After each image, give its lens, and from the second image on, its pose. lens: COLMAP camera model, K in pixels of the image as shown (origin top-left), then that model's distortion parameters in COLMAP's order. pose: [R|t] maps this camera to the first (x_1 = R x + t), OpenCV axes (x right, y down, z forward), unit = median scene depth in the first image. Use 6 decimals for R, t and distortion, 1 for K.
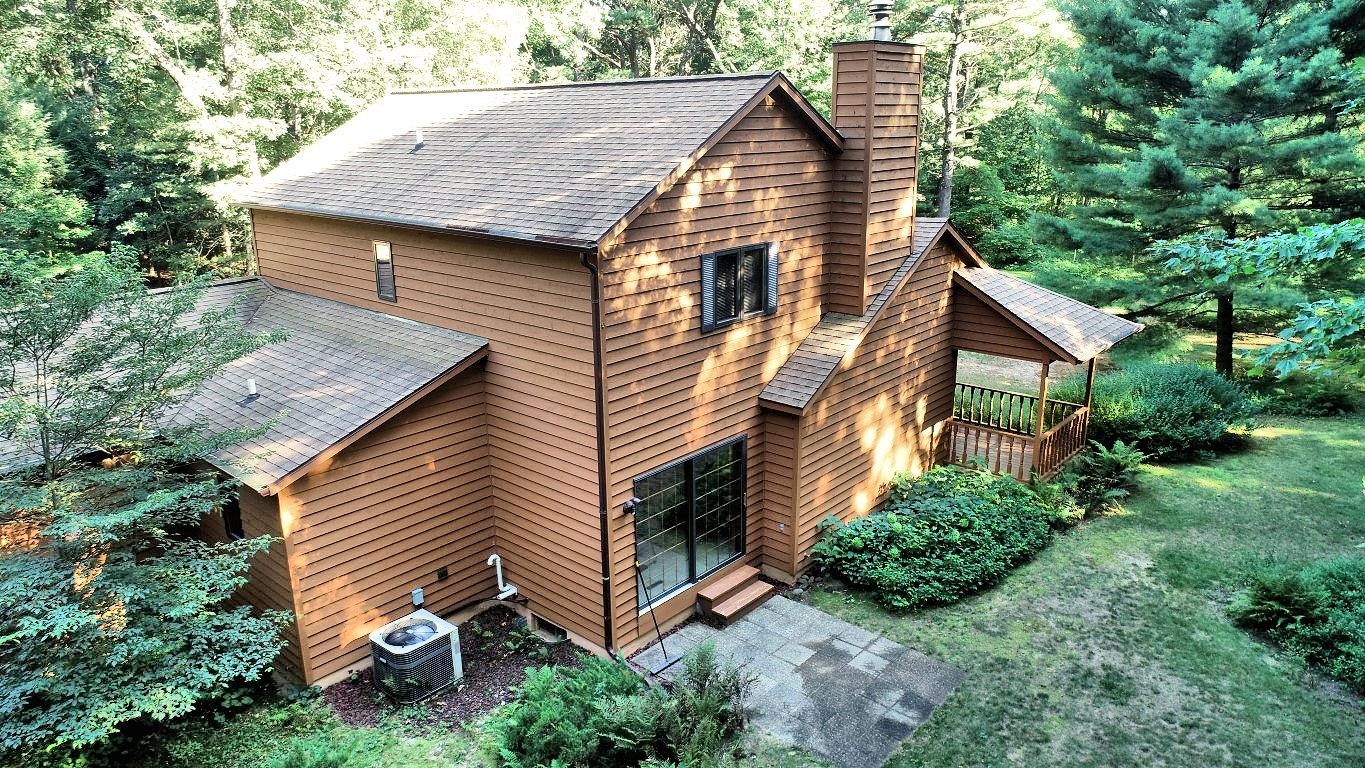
lens RADIAL K [[909.3, 0, 684.2], [0, 909.3, 386.5], [0, 0, 1]] dist [-0.010226, -0.004070]
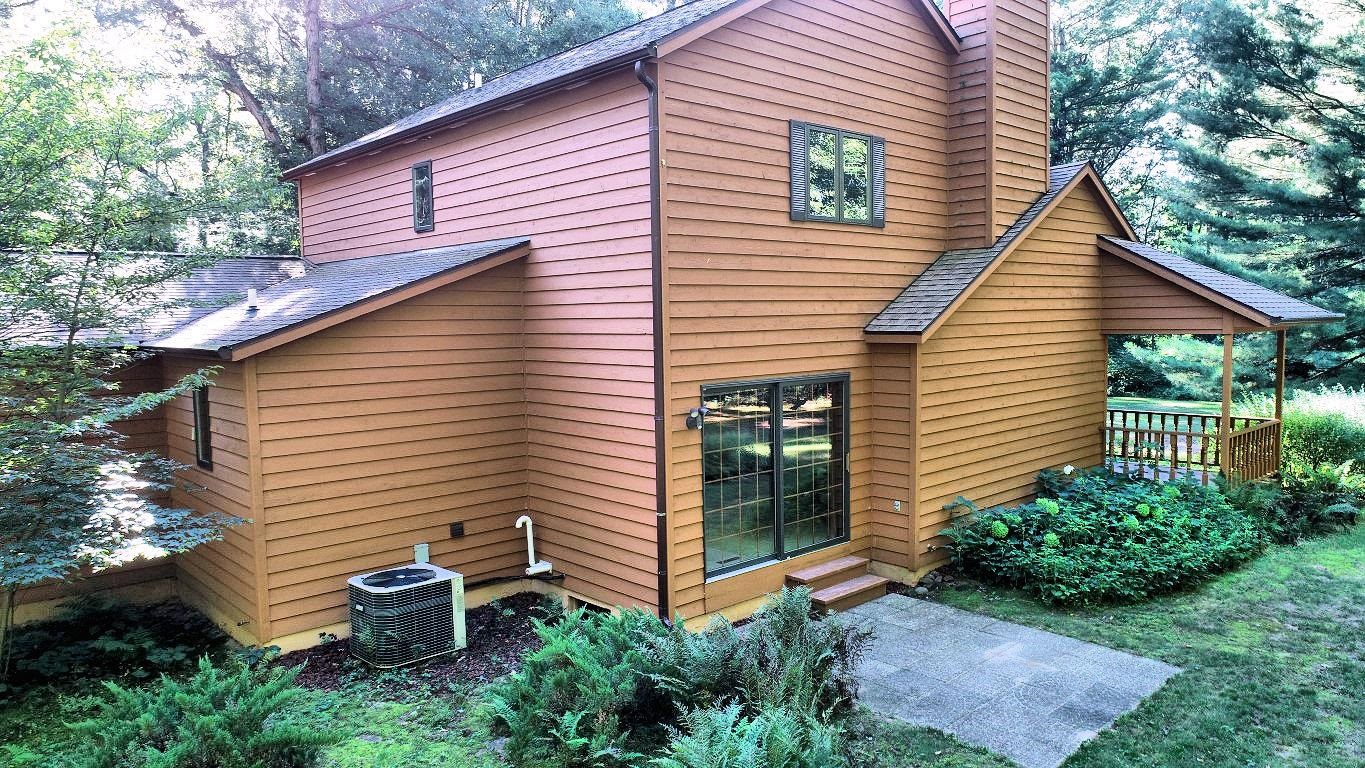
lens RADIAL K [[909.3, 0, 681.5], [0, 909.3, 383.1], [0, 0, 1]] dist [-0.010226, -0.004070]
pose [[0.994205, 0.002247, -0.107480, 0.009168], [-0.024715, 0.977780, -0.208170, 0.227856], [0.104624, 0.209620, 0.972169, 0.222258]]
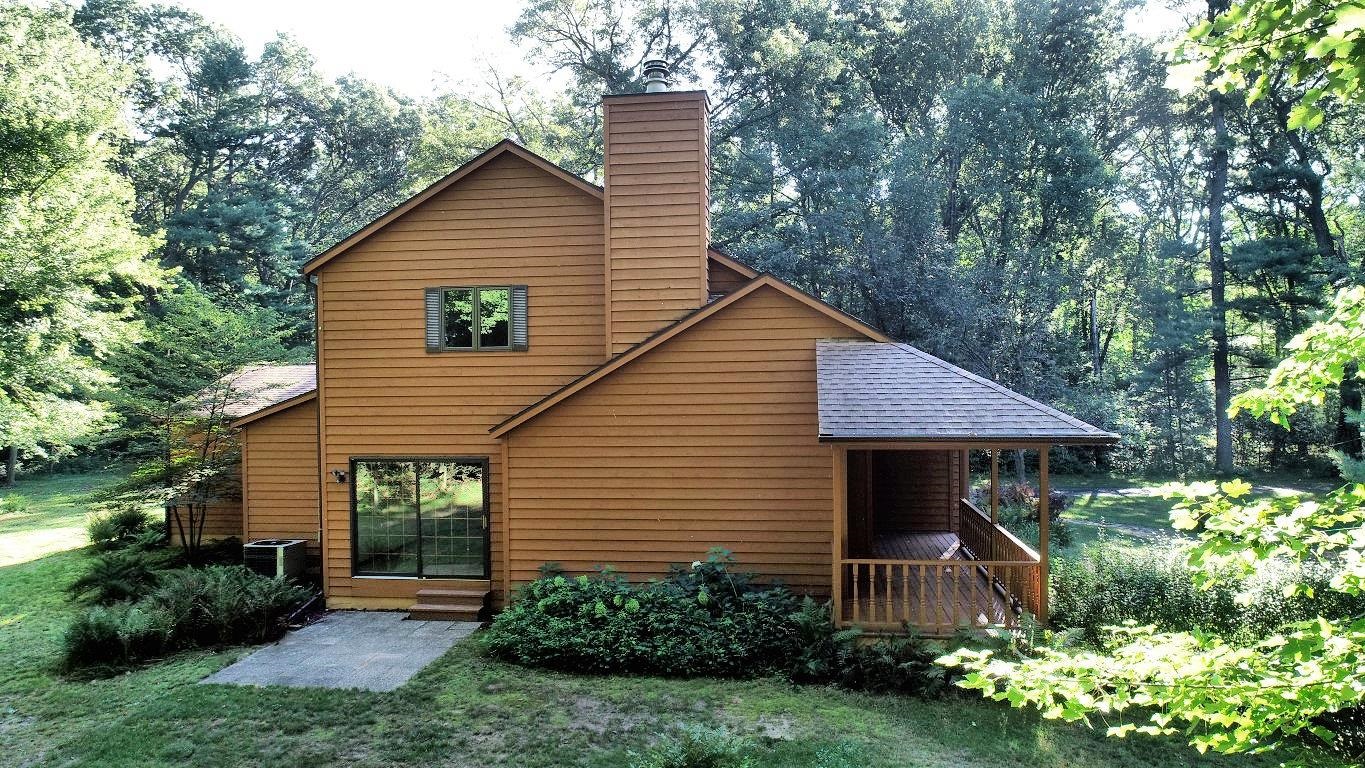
lens RADIAL K [[909.3, 0, 684.6], [0, 909.3, 382.6], [0, 0, 1]] dist [-0.010226, -0.004070]
pose [[0.555270, 0.009773, -0.831613, 1.103701], [-0.231287, 0.962301, -0.143122, 0.067454], [0.798863, 0.271812, 0.536597, 0.578652]]
